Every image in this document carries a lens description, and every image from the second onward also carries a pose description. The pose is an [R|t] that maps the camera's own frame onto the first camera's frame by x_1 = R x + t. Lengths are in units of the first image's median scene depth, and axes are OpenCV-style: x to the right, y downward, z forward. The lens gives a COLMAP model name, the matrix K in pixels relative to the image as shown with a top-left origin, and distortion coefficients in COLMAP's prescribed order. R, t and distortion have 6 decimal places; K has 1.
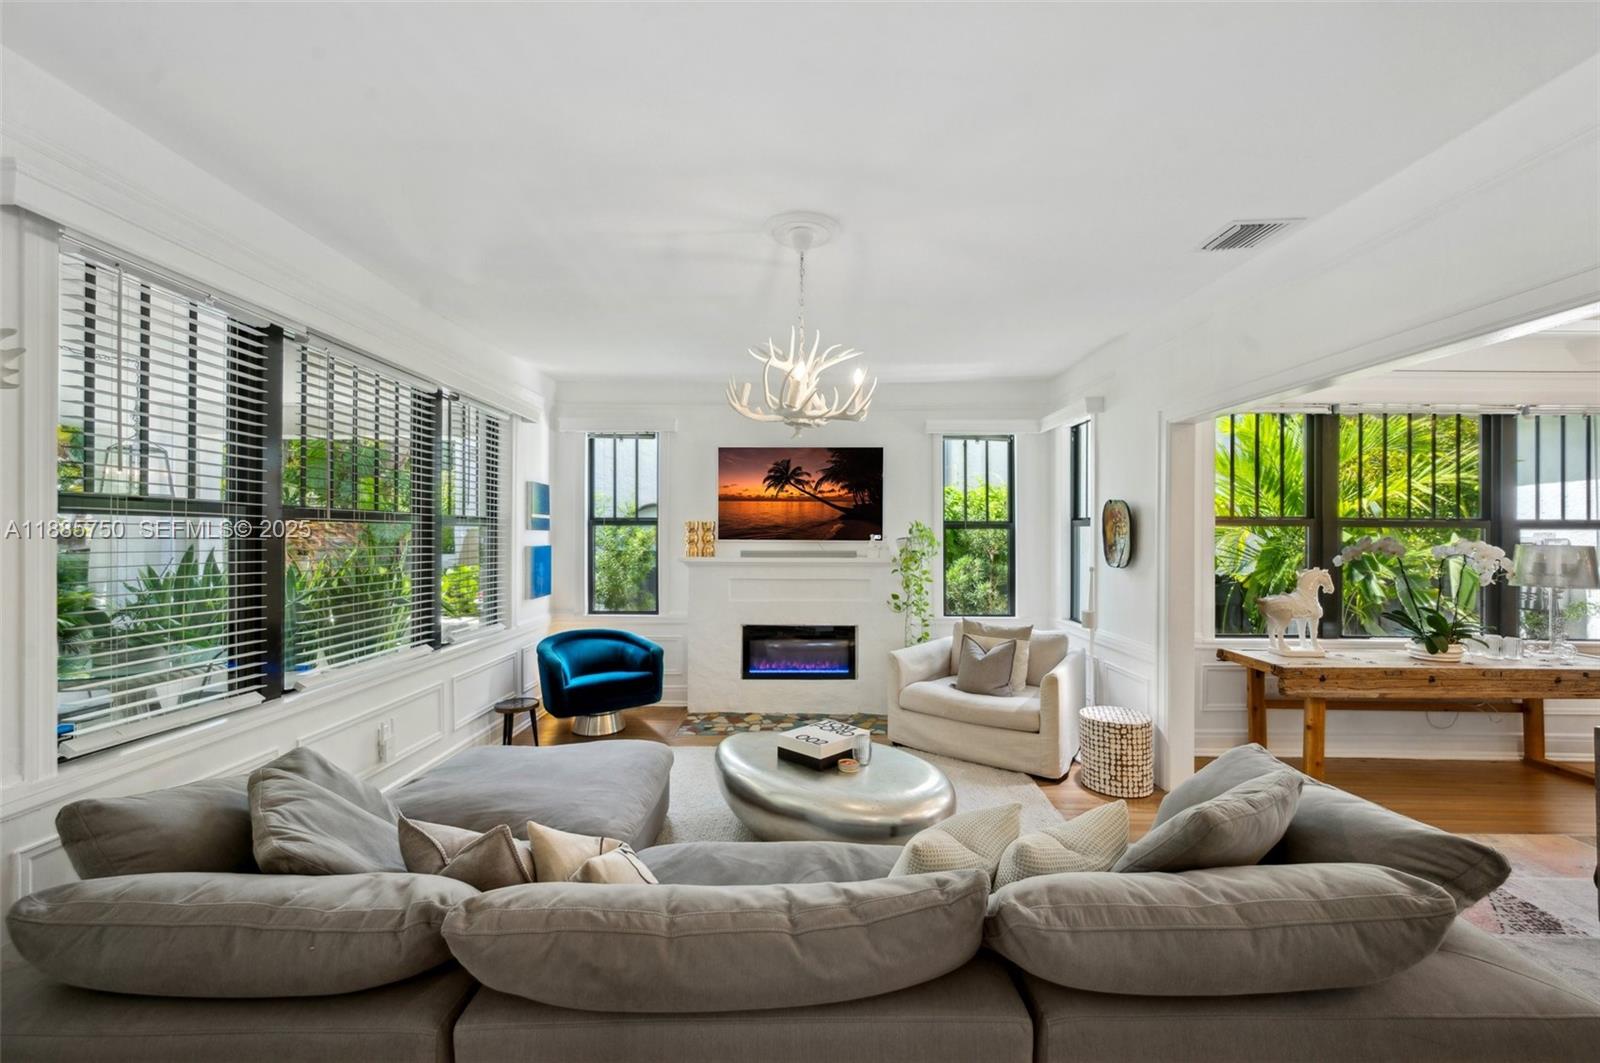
lens RADIAL K [[626.4, 0, 807.6], [0, 626.4, 532.4], [0, 0, 1]] dist [-0.001822, -0.000286]
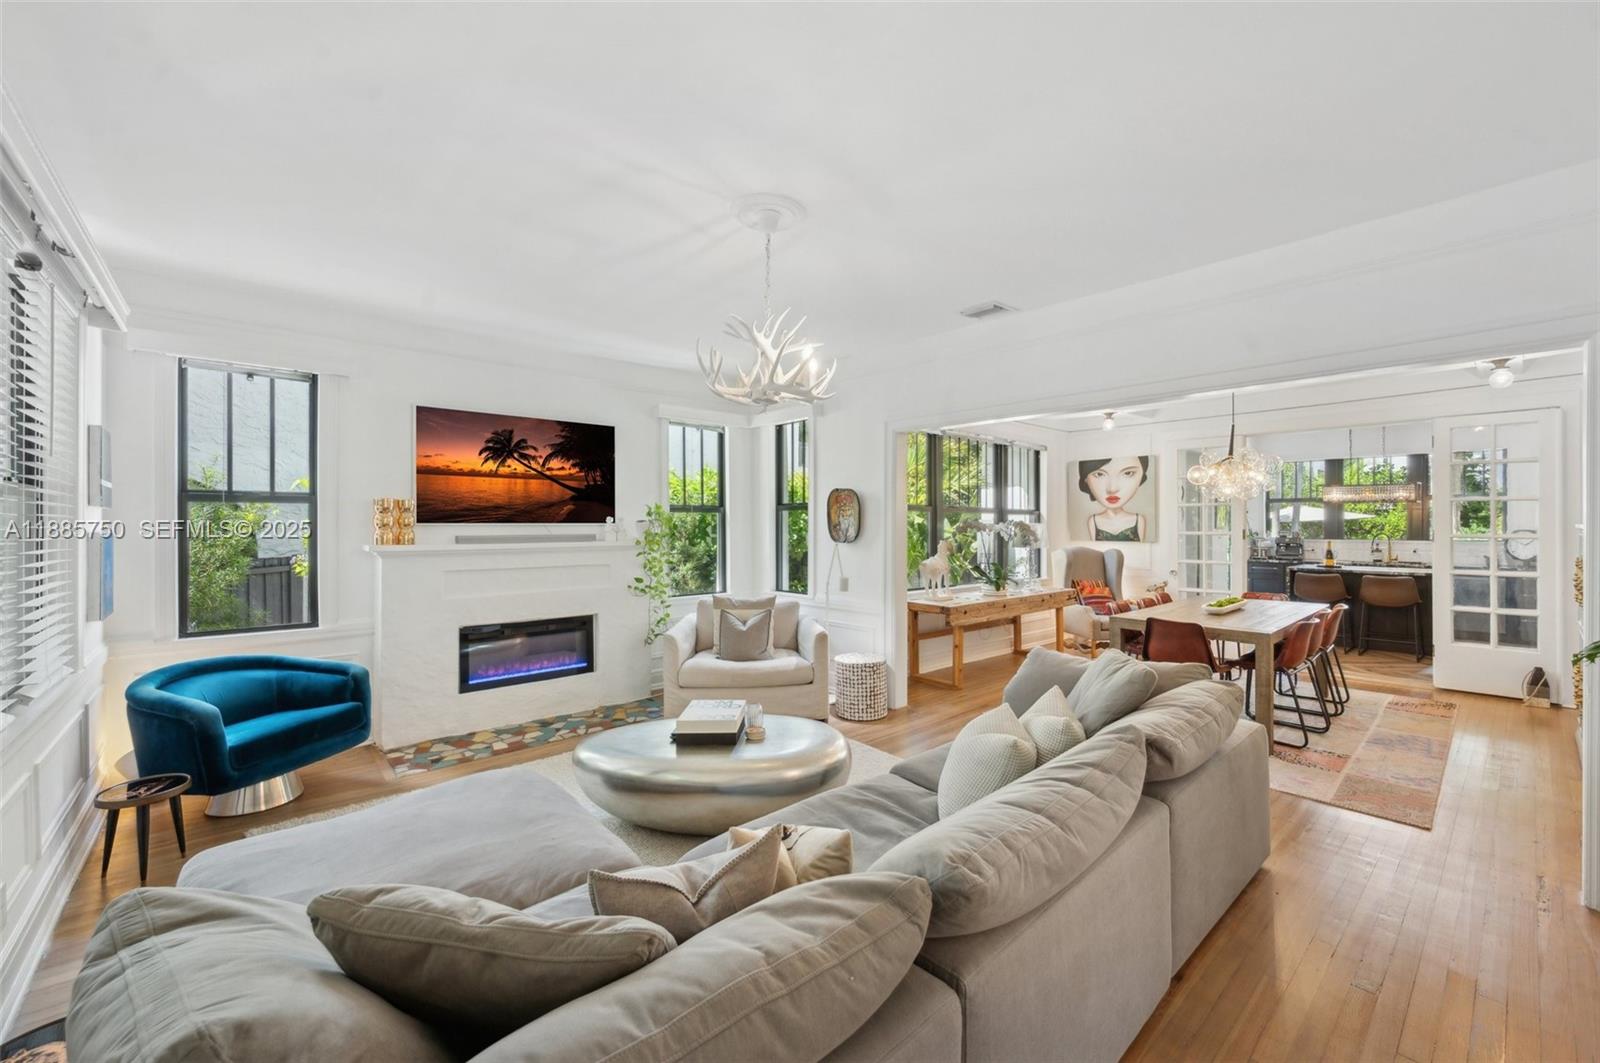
lens RADIAL K [[626.4, 0, 812.2], [0, 626.4, 527.4], [0, 0, 1]] dist [-0.001822, -0.000286]
pose [[0.746035, -0.007419, 0.665865, -0.300565], [0.002421, 0.999962, 0.008429, 0.011818], [-0.665902, -0.004676, 0.746024, 0.085702]]
